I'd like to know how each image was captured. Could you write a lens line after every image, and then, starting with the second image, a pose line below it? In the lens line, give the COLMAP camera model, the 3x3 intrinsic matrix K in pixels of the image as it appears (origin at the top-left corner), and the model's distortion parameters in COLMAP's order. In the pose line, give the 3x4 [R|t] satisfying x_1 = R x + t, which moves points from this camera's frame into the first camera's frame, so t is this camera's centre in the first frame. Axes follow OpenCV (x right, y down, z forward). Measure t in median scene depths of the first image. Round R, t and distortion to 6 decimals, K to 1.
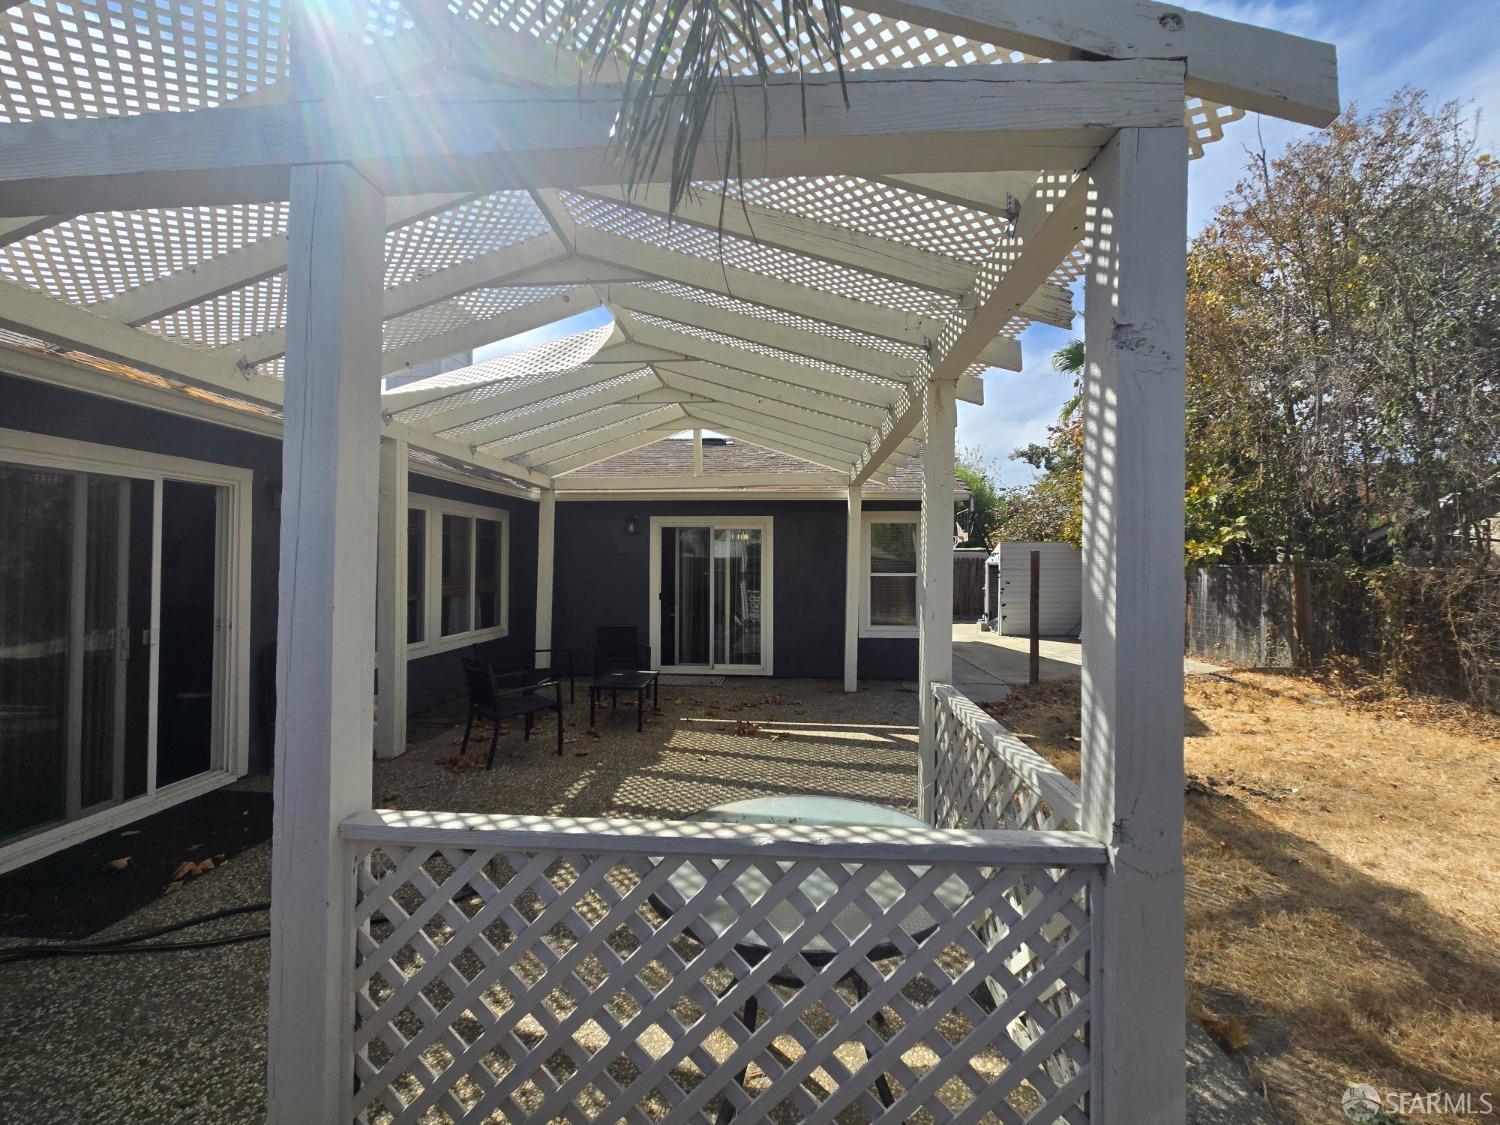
lens RADIAL K [[616.9, 0, 746.9], [0, 616.9, 560.0], [0, 0, 1]] dist [-0.000172, 0.000669]
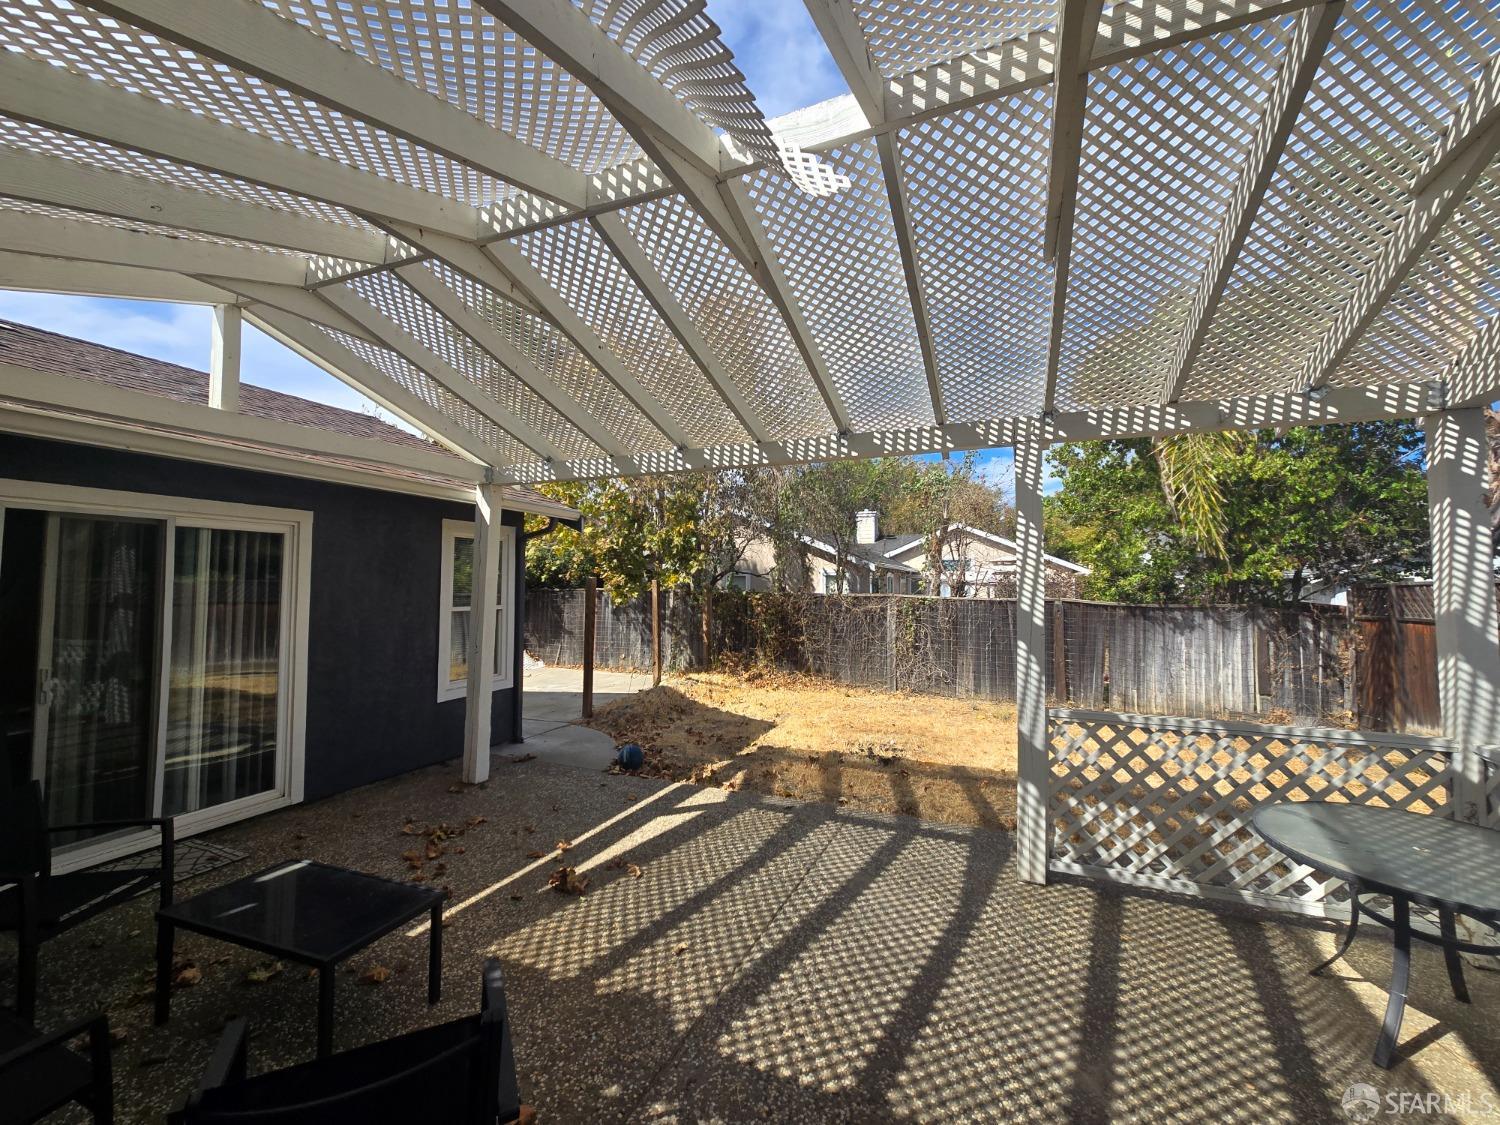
lens RADIAL K [[614.7, 0, 745.5], [0, 614.7, 553.8], [0, 0, 1]] dist [-0.000967, 0.000249]
pose [[0.315401, 0.043393, 0.947966, -0.626215], [-0.008321, 0.999042, -0.042963, -0.021663], [-0.948922, 0.005662, 0.315460, 0.775383]]
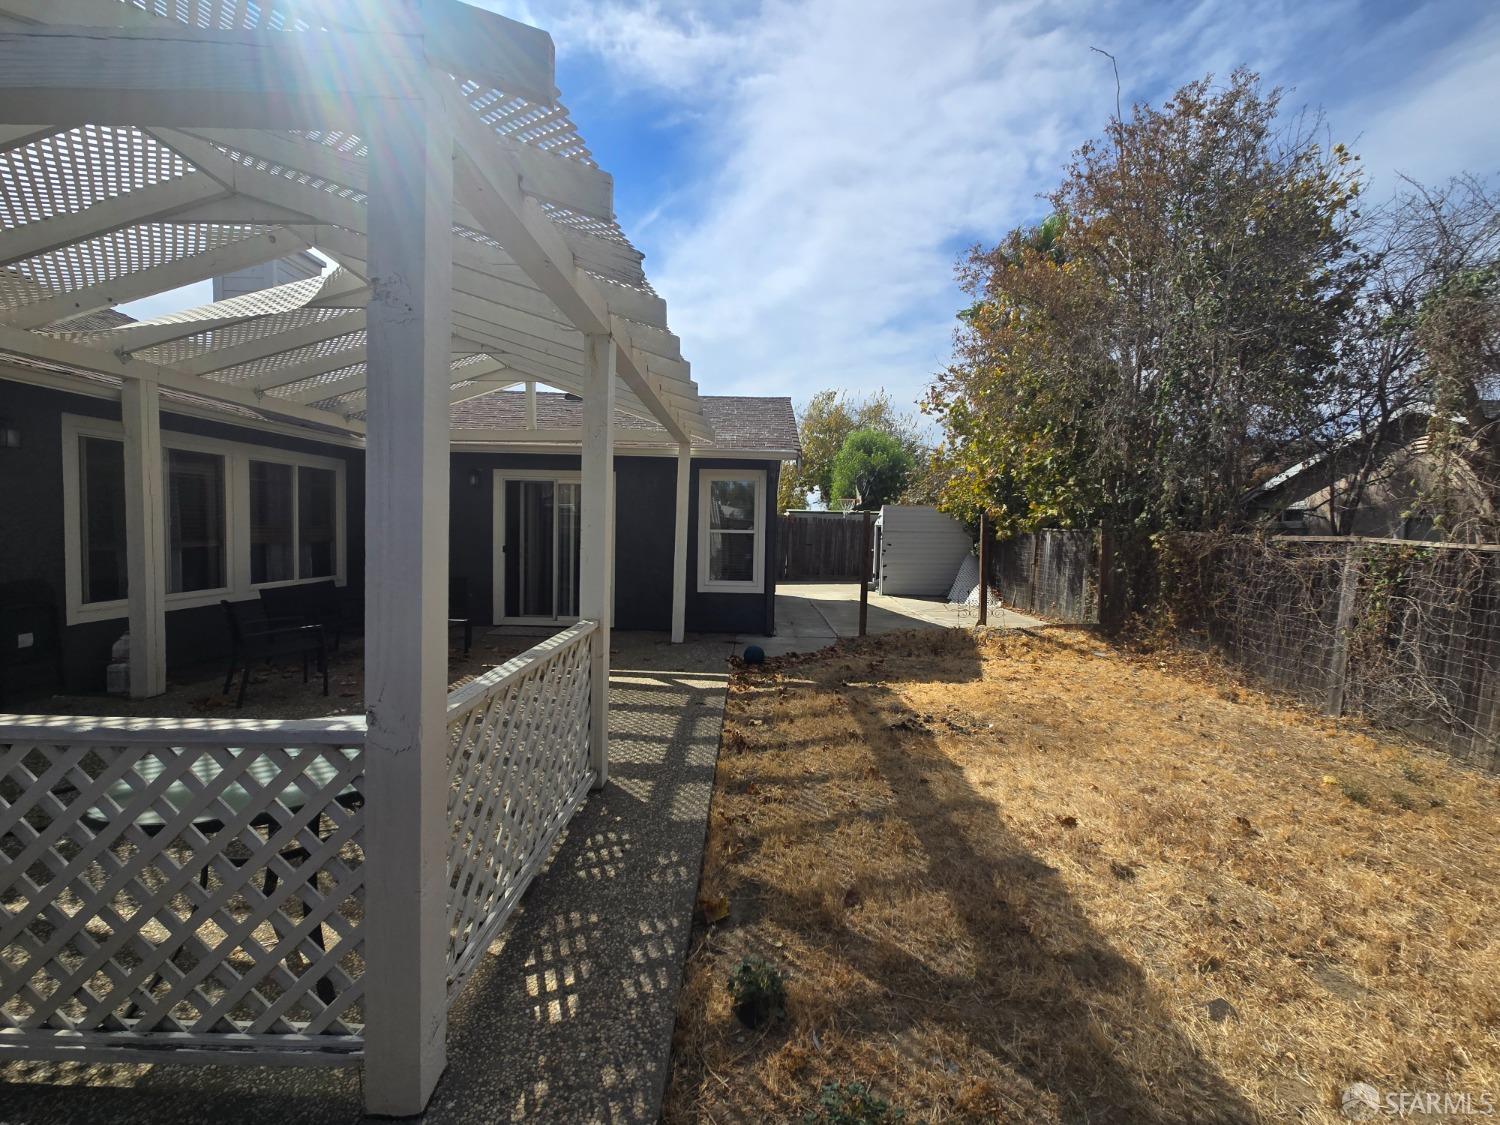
lens RADIAL K [[614.7, 0, 745.5], [0, 614.7, 553.8], [0, 0, 1]] dist [-0.000967, 0.000249]
pose [[0.997898, 0.015662, 0.062878, 0.338683], [-0.018752, 0.998630, 0.048850, 0.017682], [-0.062027, -0.049927, 0.996825, -0.051028]]
